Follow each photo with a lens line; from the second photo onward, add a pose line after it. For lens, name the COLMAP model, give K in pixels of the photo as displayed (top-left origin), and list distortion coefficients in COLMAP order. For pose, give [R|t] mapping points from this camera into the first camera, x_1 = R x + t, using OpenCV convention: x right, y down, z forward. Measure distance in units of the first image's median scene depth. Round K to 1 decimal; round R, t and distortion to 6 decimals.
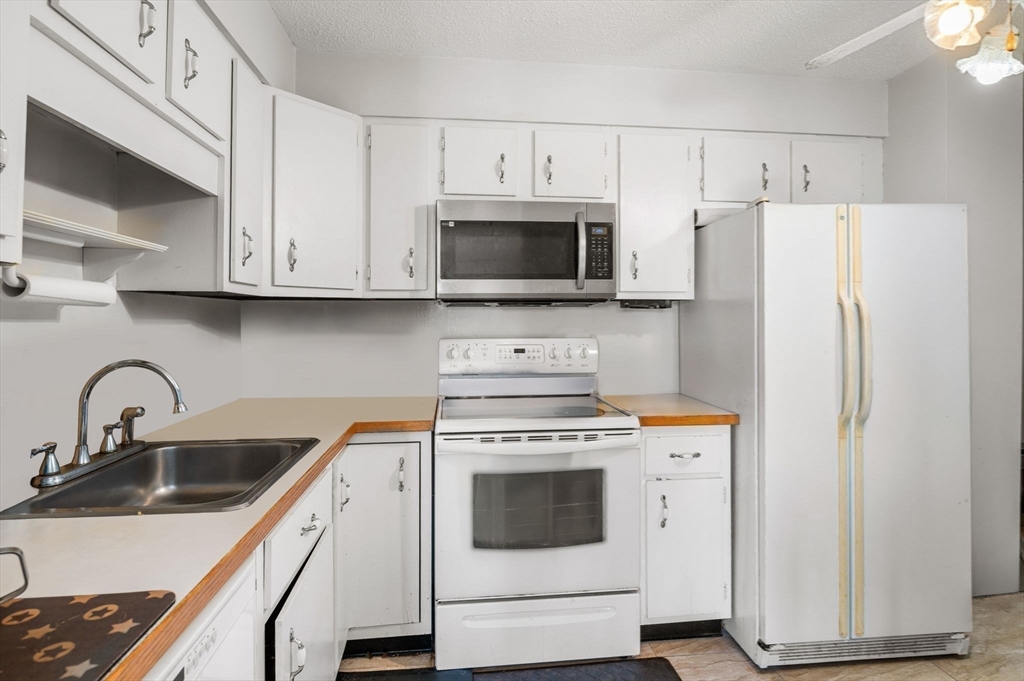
lens RADIAL K [[540.5, 0, 512.0], [0, 540.5, 317.8], [0, 0, 1]] dist [-0.005921, -0.001025]
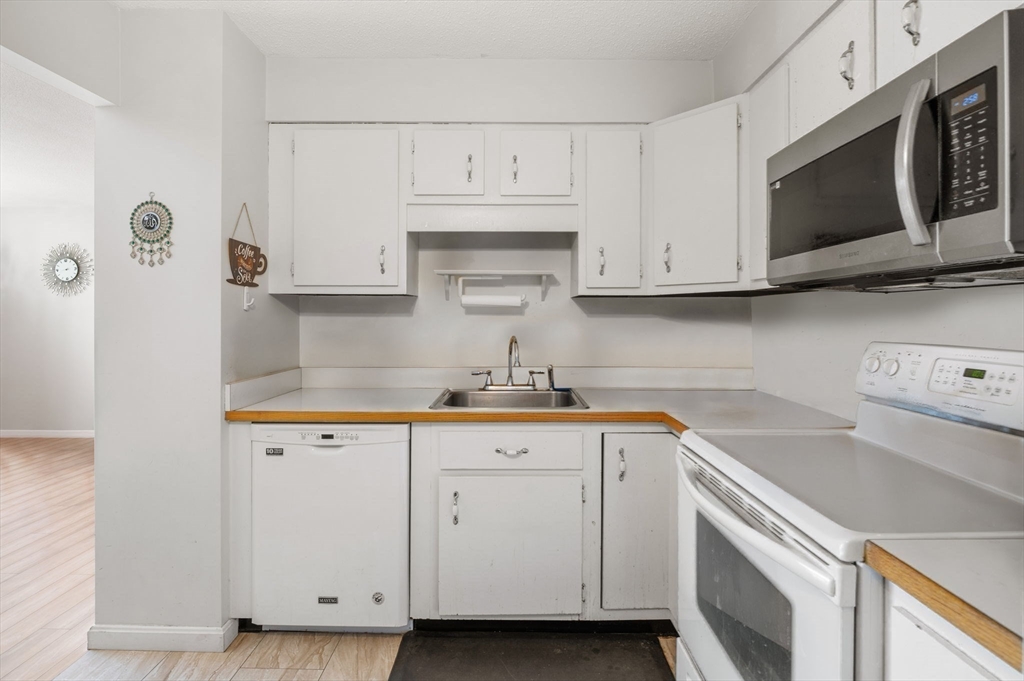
lens RADIAL K [[481.9, 0, 510.9], [0, 481.9, 313.9], [0, 0, 1]] dist [-0.004622, -0.000632]
pose [[-0.105685, -0.004722, -0.994388, 0.605863], [0.004305, 0.999977, -0.005206, 0.006593], [0.994390, -0.004831, -0.105662, 0.728141]]
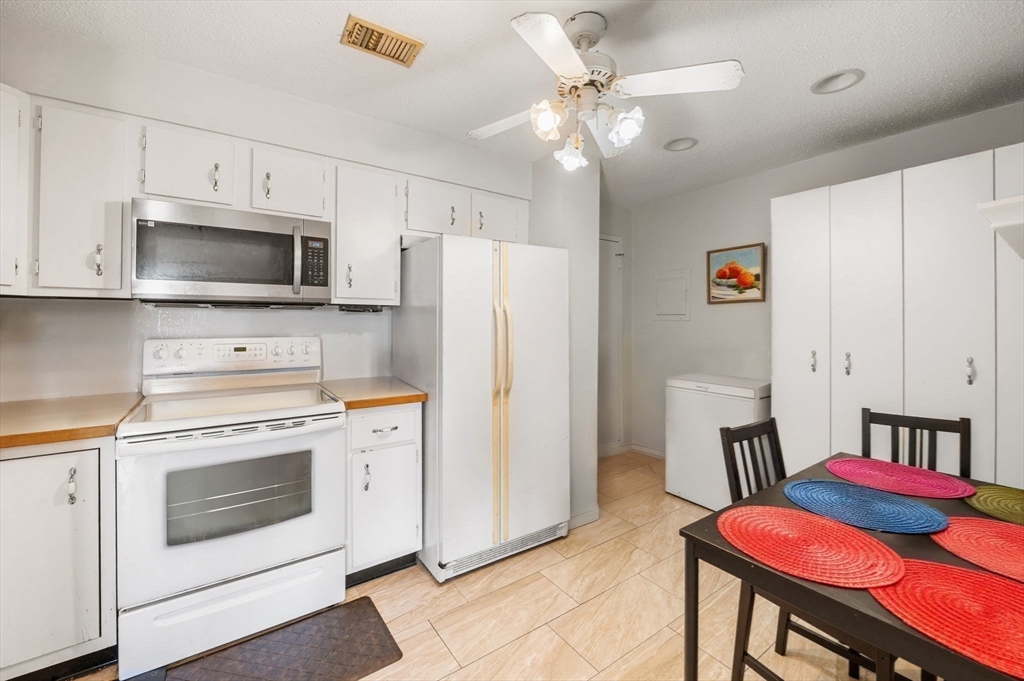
lens RADIAL K [[410.7, 0, 508.2], [0, 410.7, 320.6], [0, 0, 1]] dist [-0.011575, -0.000260]
pose [[0.878606, 0.005640, 0.477514, 0.112286], [-0.005787, 0.999983, -0.001162, 0.001577], [-0.477513, -0.001742, 0.878623, 0.028276]]
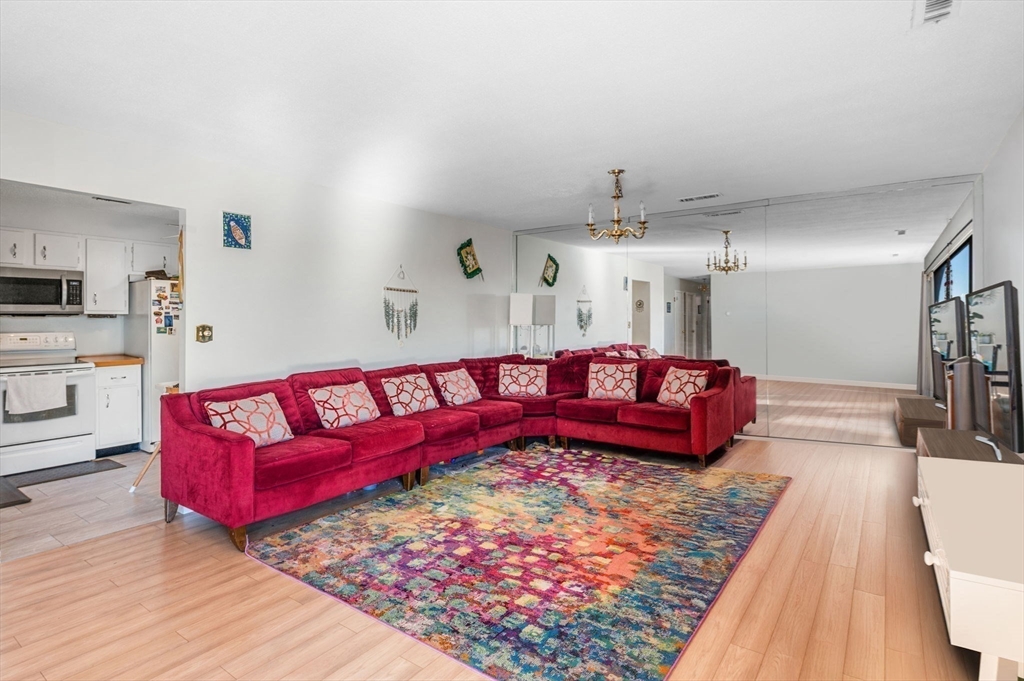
lens RADIAL K [[521.9, 0, 513.4], [0, 521.9, 320.1], [0, 0, 1]] dist [-0.001570, -0.000466]
pose [[0.669890, 0.001248, 0.742459, -0.235156], [0.001338, 0.999995, -0.002888, -0.000429], [-0.742459, 0.002928, 0.669885, -1.892096]]
